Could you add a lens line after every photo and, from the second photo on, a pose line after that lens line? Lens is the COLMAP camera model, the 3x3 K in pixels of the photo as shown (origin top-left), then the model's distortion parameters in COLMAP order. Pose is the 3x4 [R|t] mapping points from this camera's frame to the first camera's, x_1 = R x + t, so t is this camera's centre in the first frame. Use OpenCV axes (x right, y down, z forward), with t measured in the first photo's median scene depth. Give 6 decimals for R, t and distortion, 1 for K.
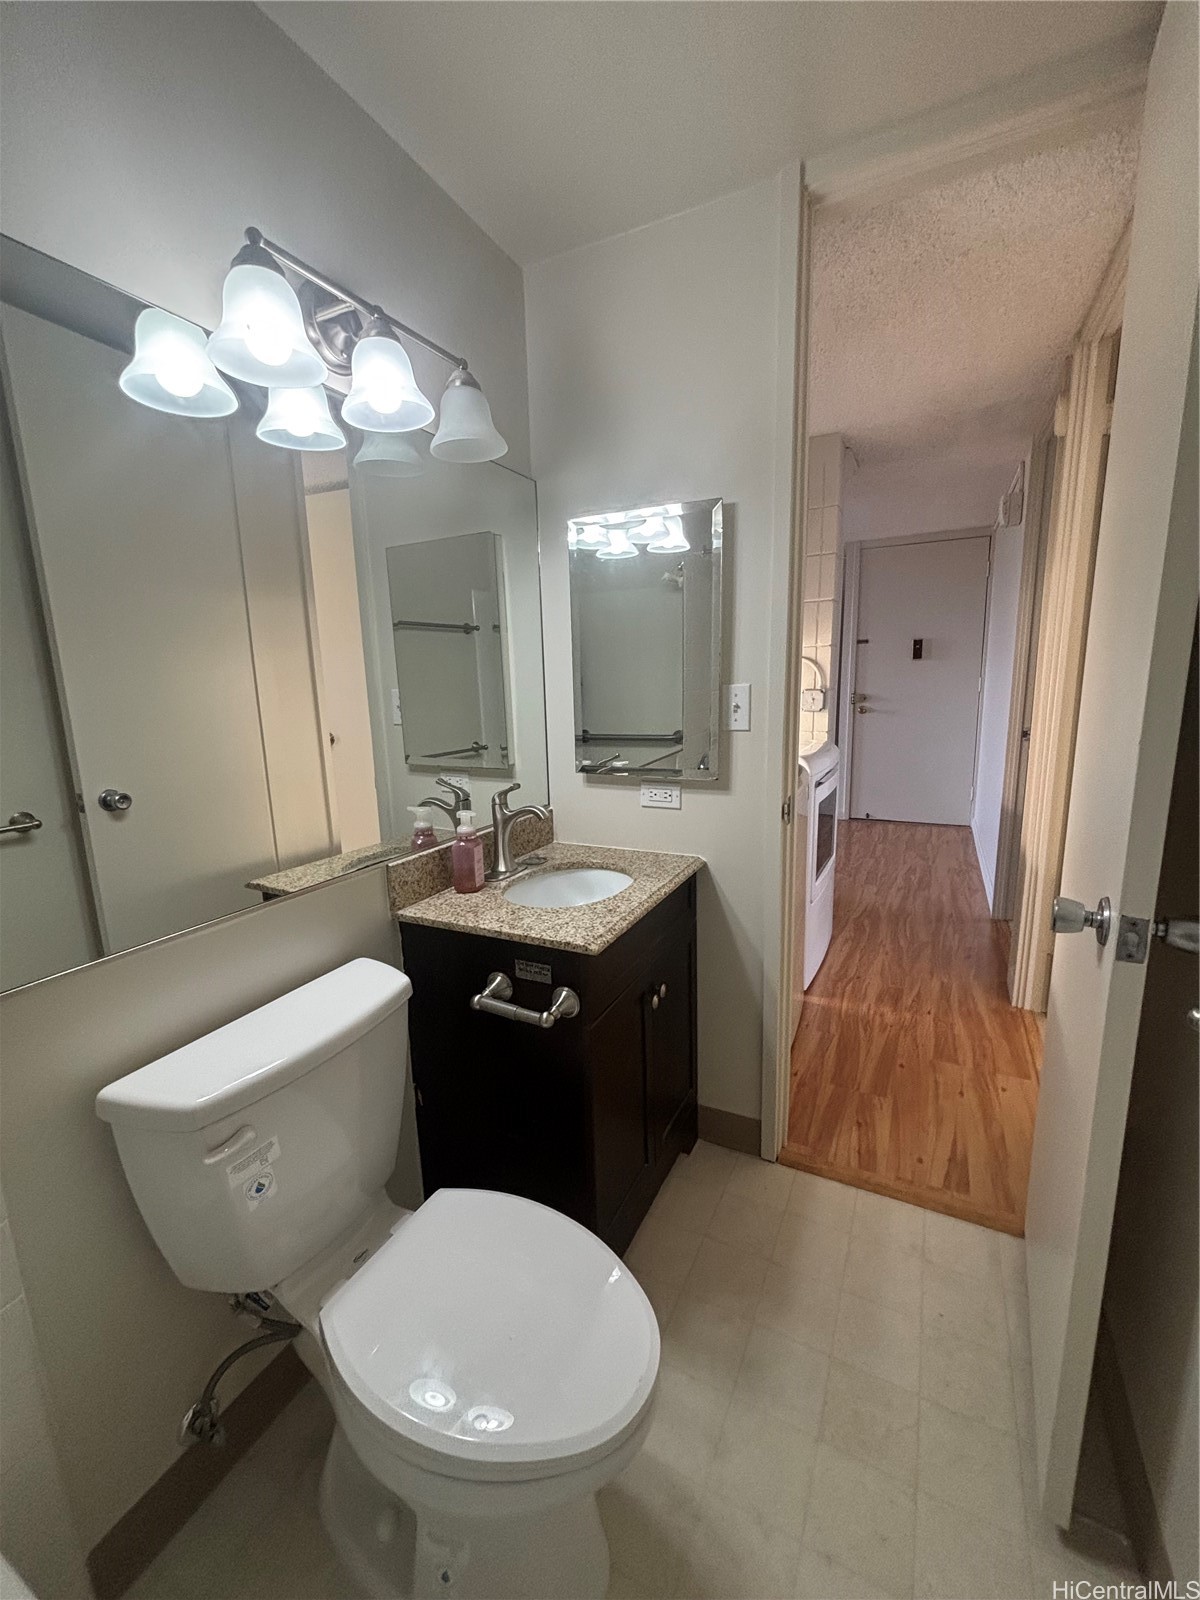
lens RADIAL K [[650.6, 0, 596.9], [0, 650.6, 796.0], [0, 0, 1]] dist [0.000749, 0.000010]
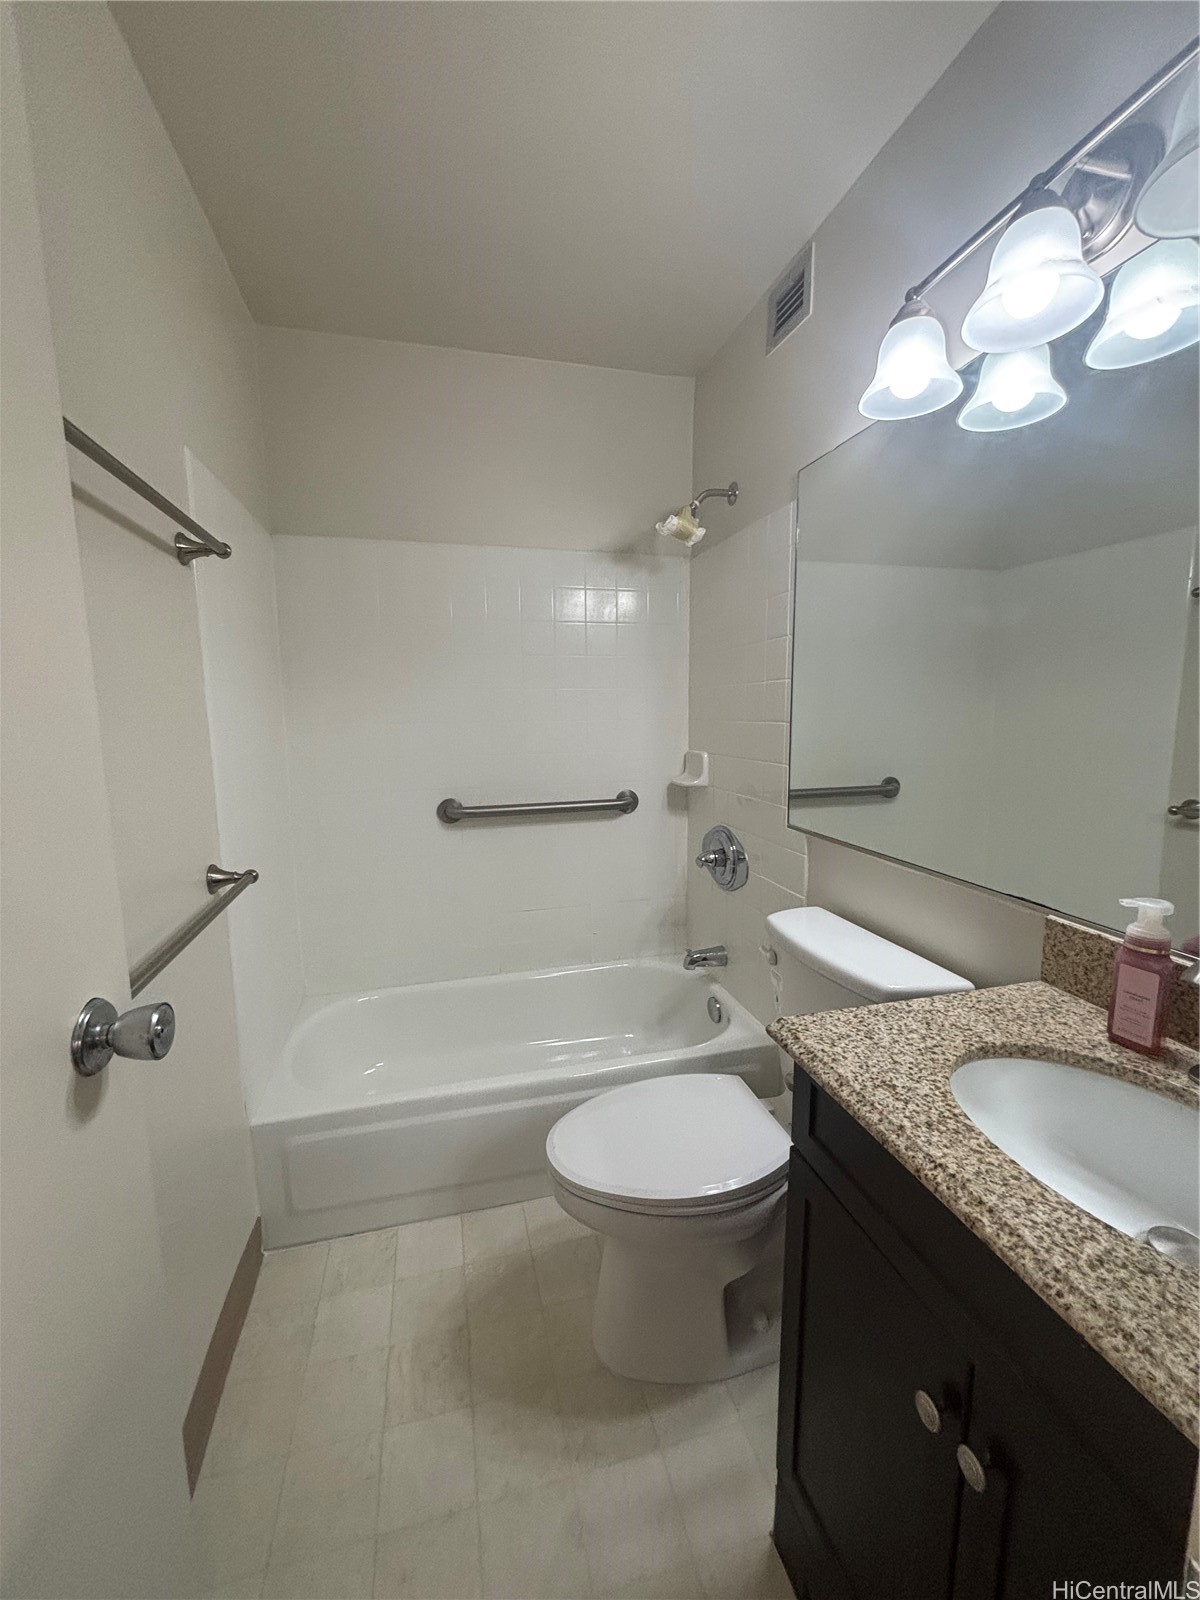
lens RADIAL K [[650.6, 0, 596.6], [0, 650.6, 805.7], [0, 0, 1]] dist [0.000749, 0.000010]
pose [[-0.747493, 0.134903, -0.650428, 0.534218], [-0.089529, 0.949767, 0.299877, -0.190219], [0.658209, 0.282389, -0.697866, 1.173153]]
